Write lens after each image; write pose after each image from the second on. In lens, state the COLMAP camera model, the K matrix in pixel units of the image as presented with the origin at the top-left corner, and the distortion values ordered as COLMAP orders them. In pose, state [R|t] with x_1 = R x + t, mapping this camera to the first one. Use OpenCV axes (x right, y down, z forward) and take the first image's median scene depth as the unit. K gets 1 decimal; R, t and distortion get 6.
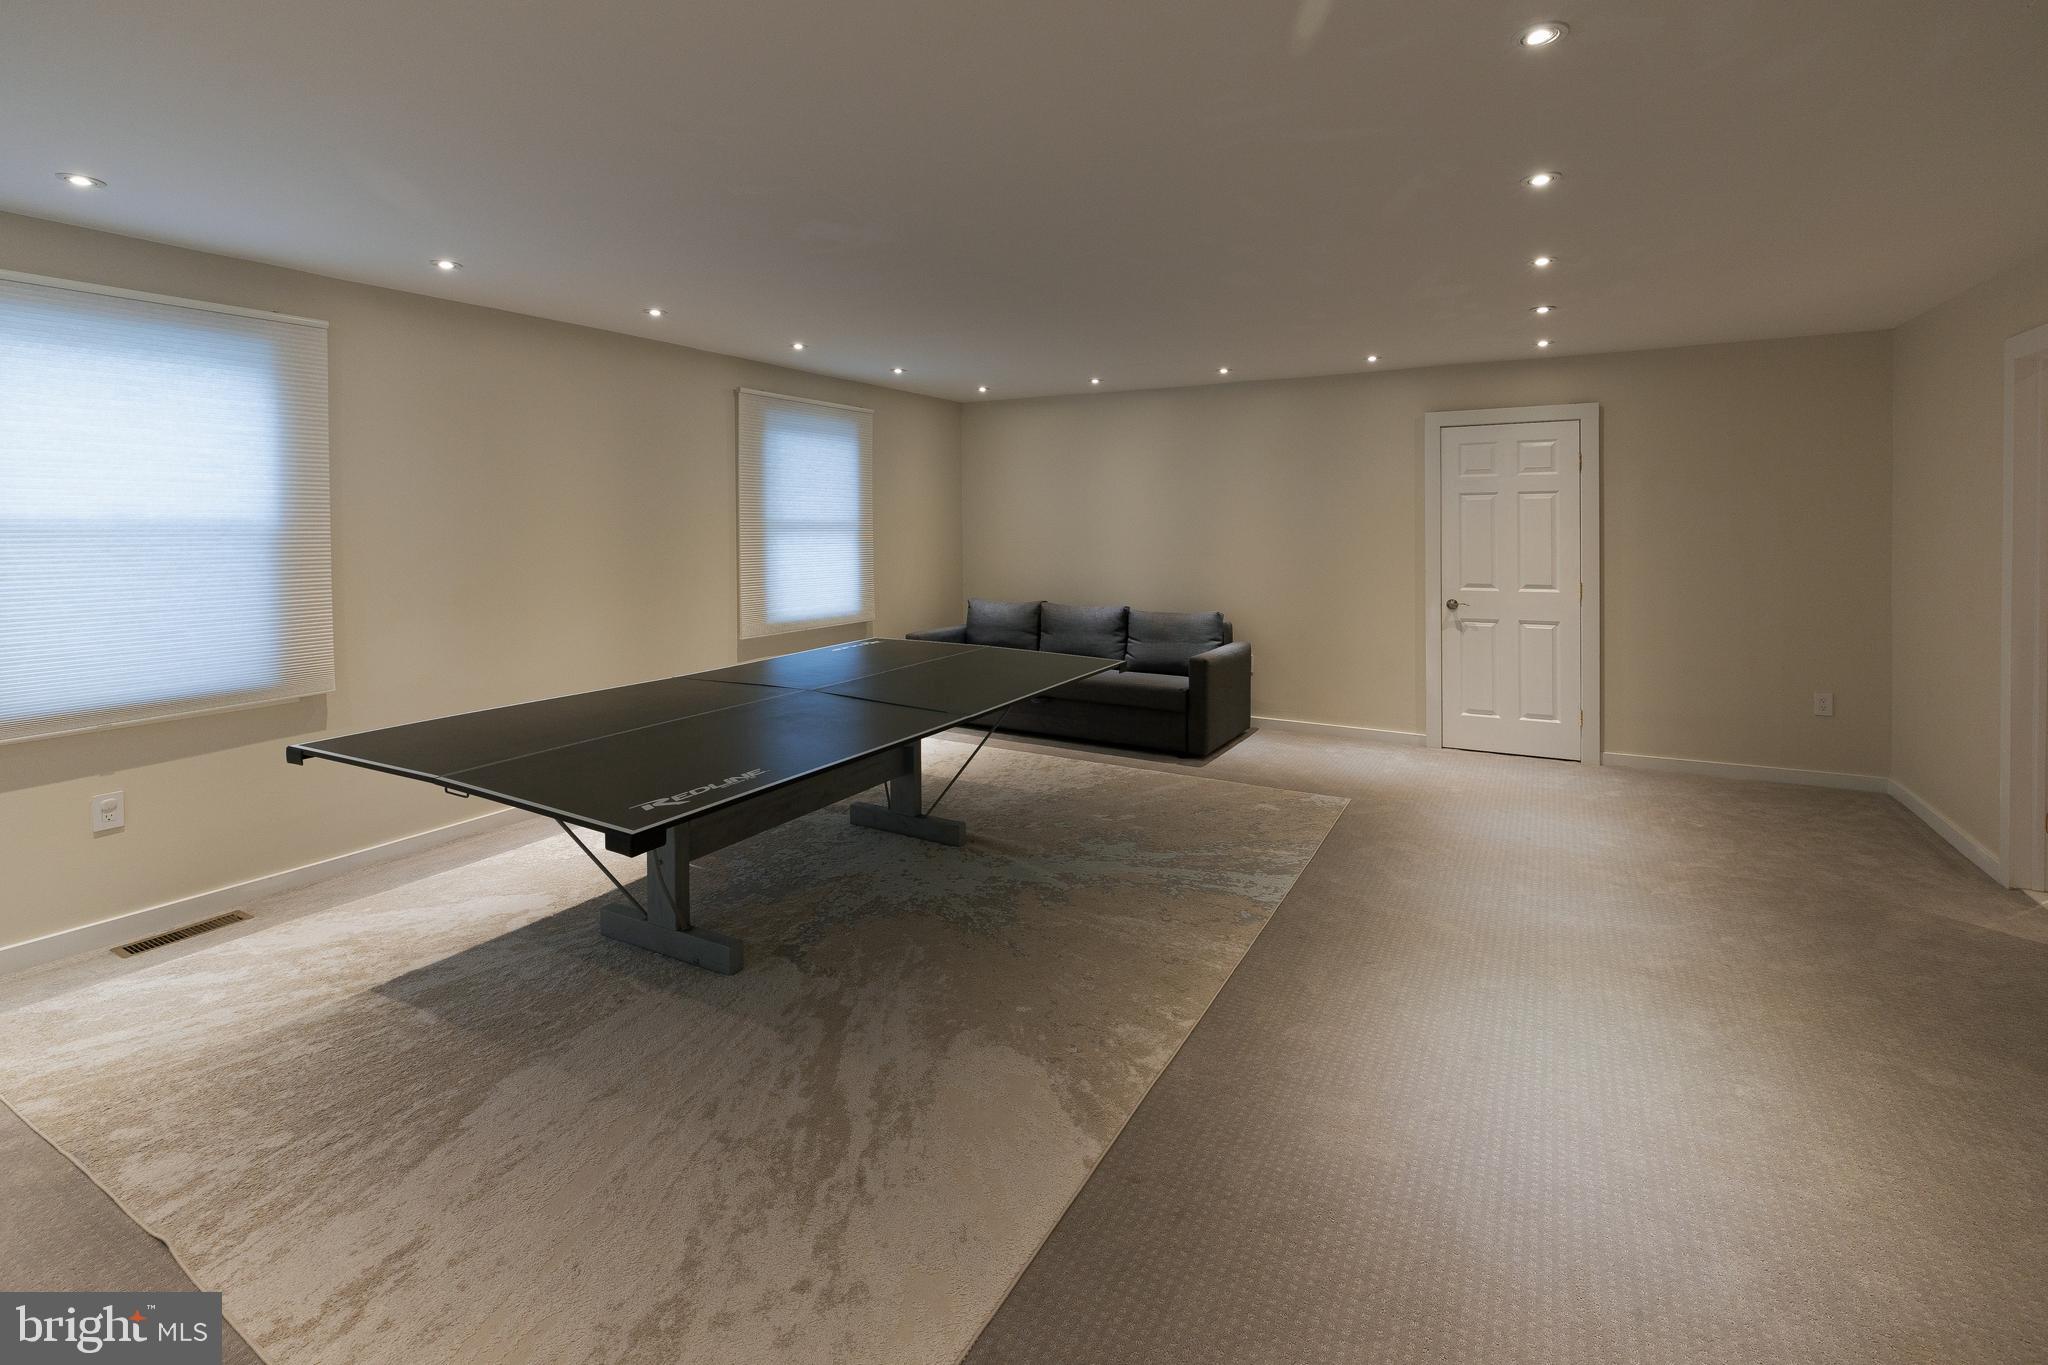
lens RADIAL K [[879.1, 0, 1027.8], [0, 879.1, 632.8], [0, 0, 1]] dist [0.001227, -0.001232]
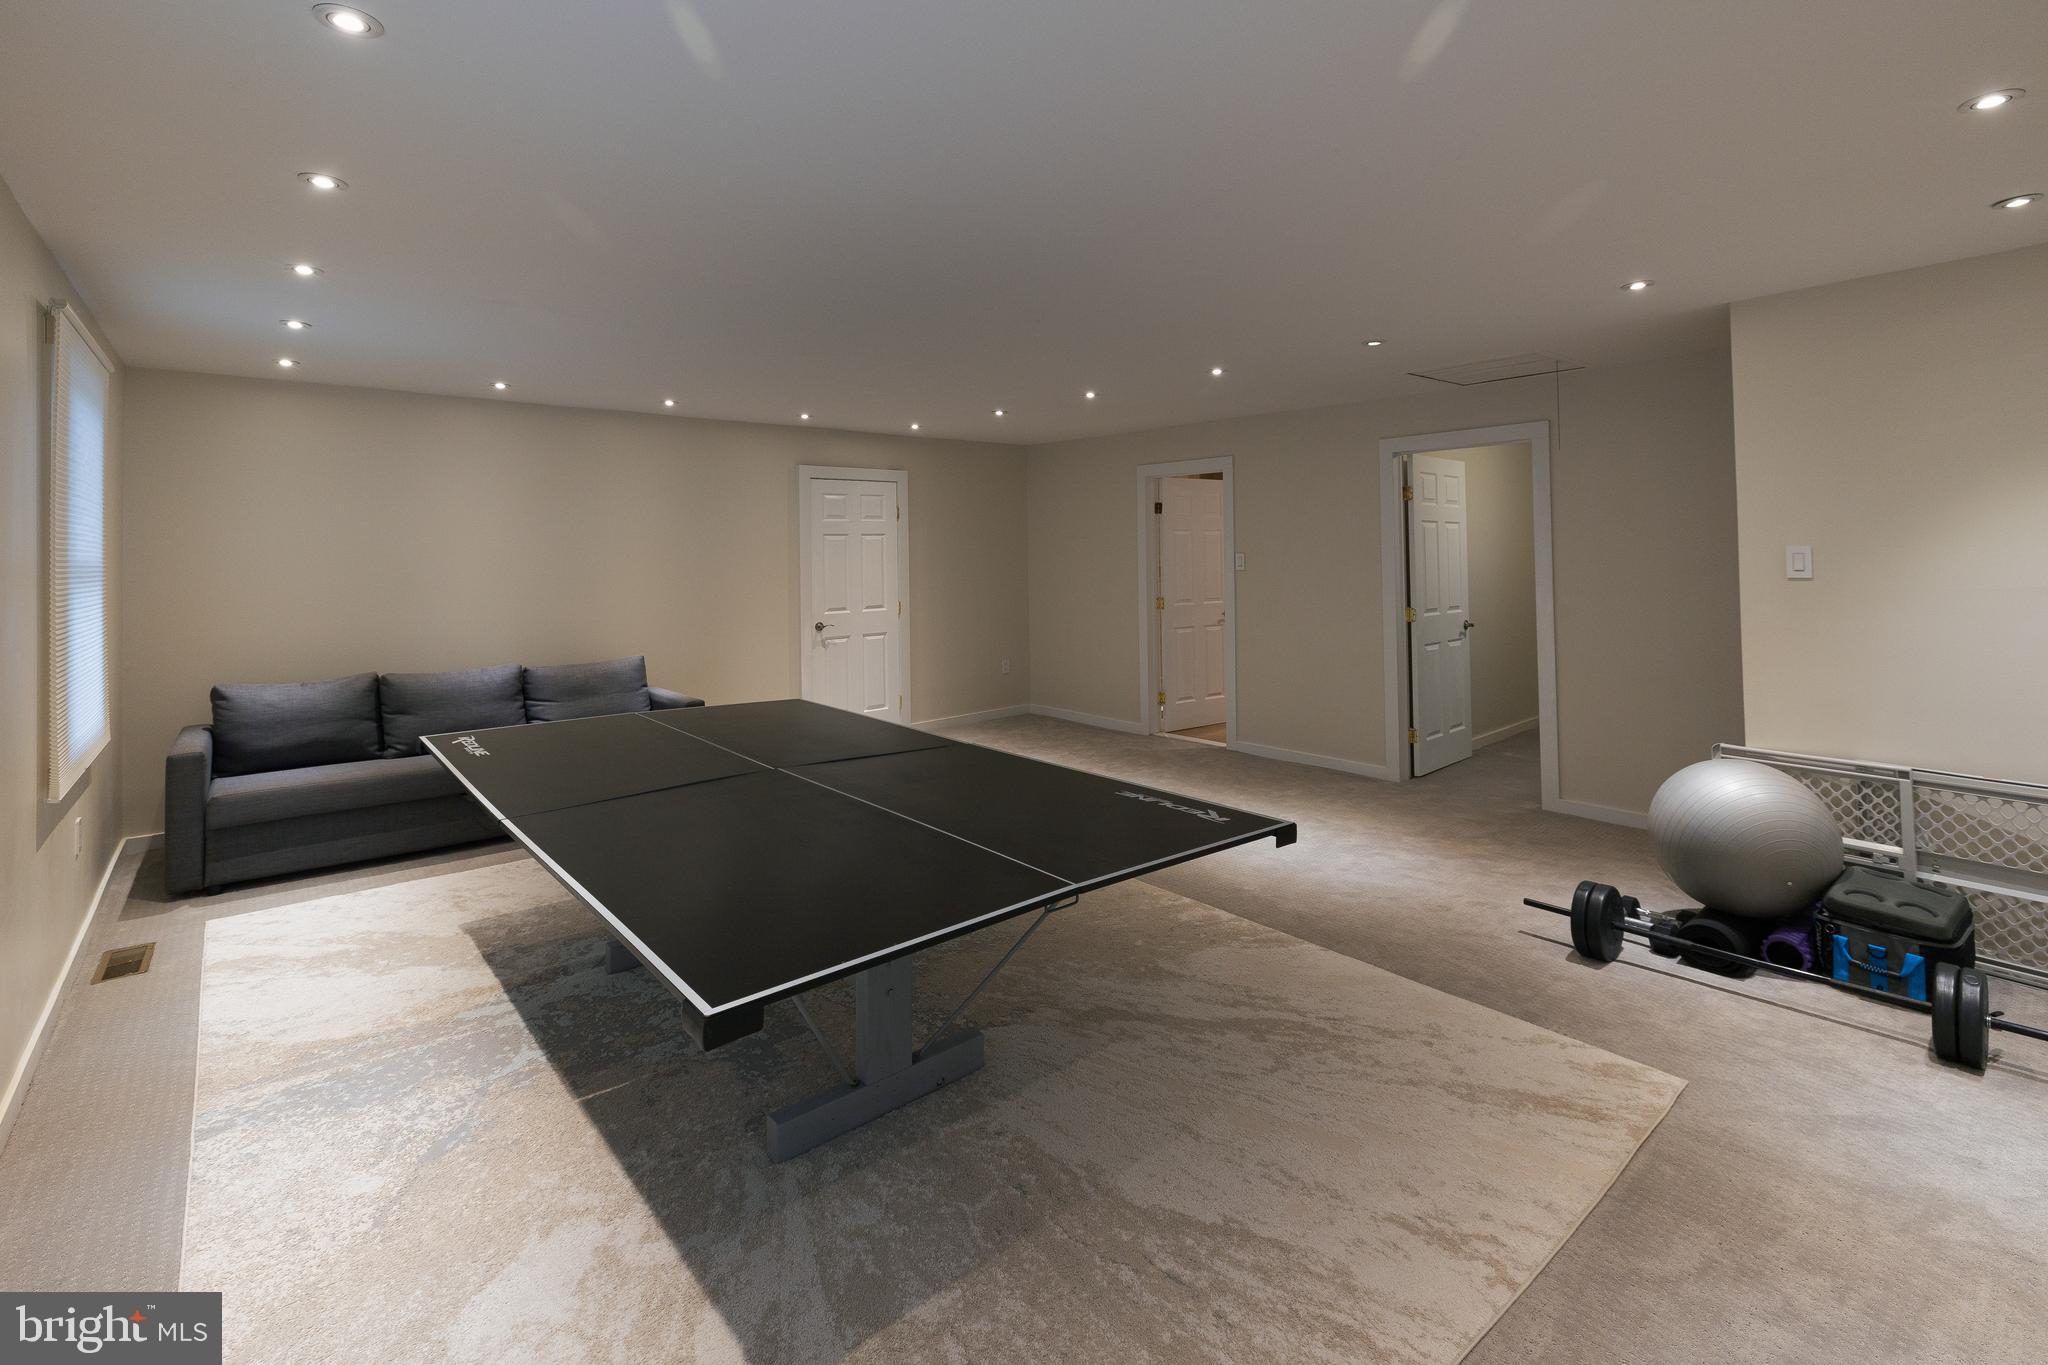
lens RADIAL K [[902.4, 0, 1005.3], [0, 902.4, 679.7], [0, 0, 1]] dist [0.001238, 0.000427]
pose [[0.376707, -0.131239, 0.916989, -1.296212], [0.122612, 0.988267, 0.091070, -0.096278], [-0.918182, 0.078127, 0.388379, 0.677056]]
